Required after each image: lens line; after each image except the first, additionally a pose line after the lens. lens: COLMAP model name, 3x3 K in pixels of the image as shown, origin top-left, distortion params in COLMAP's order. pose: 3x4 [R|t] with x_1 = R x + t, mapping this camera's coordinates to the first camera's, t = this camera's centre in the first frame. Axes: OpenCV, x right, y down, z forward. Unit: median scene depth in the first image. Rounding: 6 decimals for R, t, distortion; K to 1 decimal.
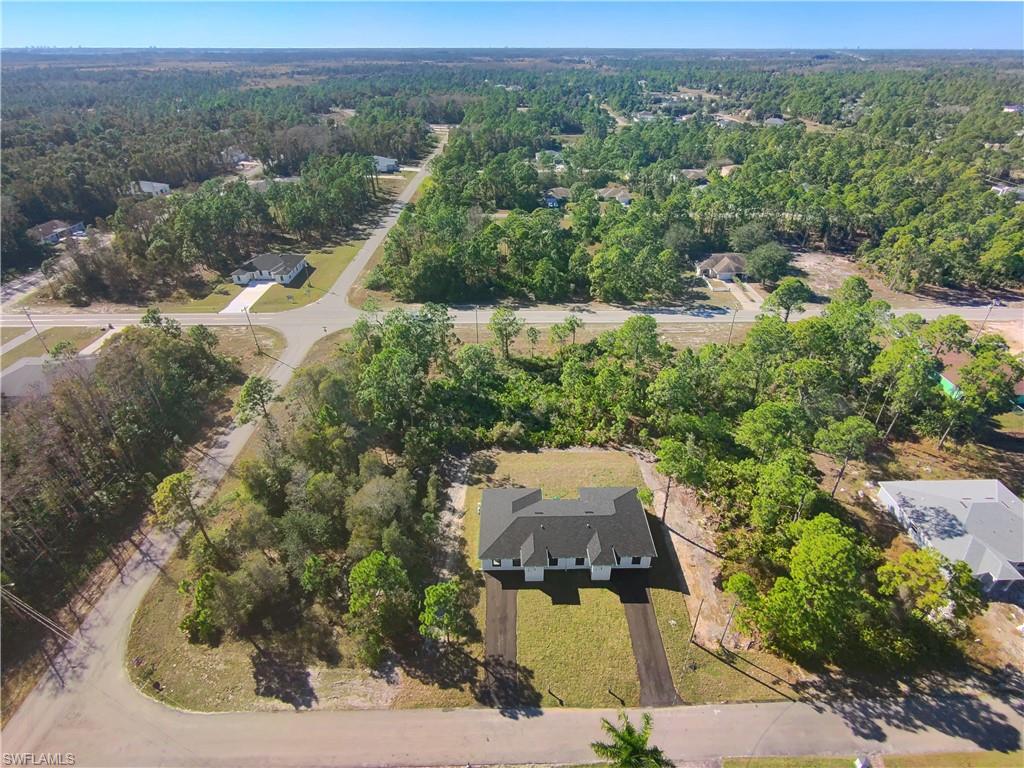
lens RADIAL K [[527.4, 0, 512.0], [0, 527.4, 384.0], [0, 0, 1]] dist [0.017735, -0.026268]
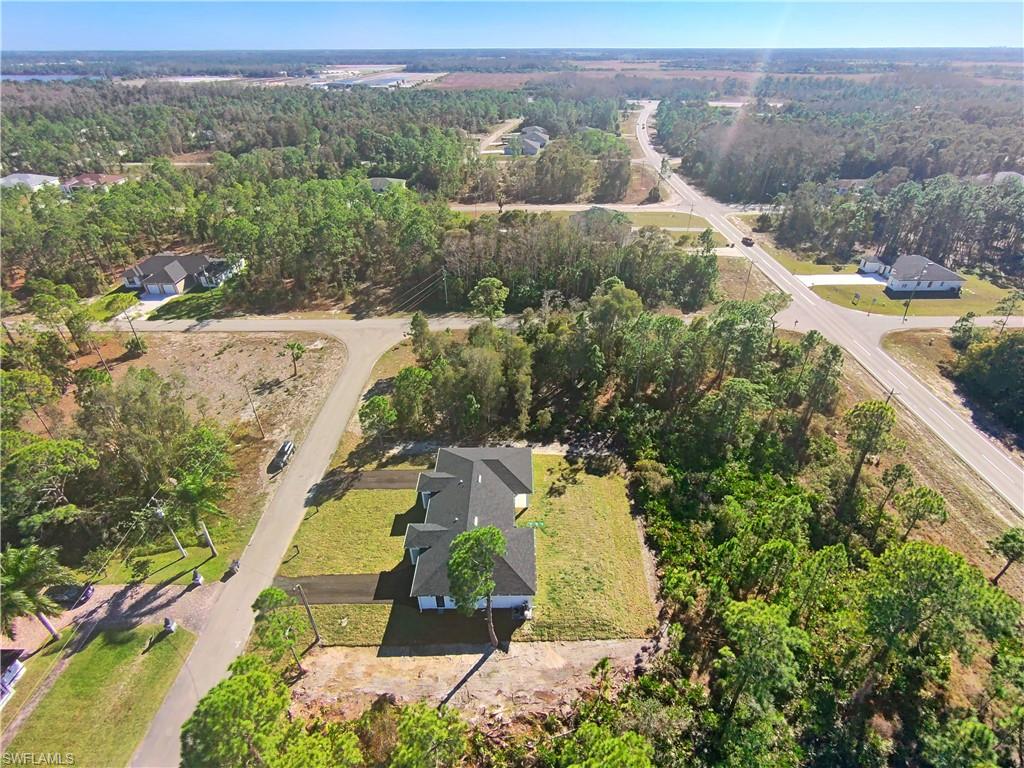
lens RADIAL K [[492.8, 0, 512.0], [0, 492.8, 384.0], [0, 0, 1]] dist [-0.002055, 0.000516]
pose [[-0.001260, 0.564777, -0.825243, 0.695811], [-0.536053, 0.696276, 0.477333, -0.320251], [0.844183, 0.442976, 0.301873, 0.765892]]
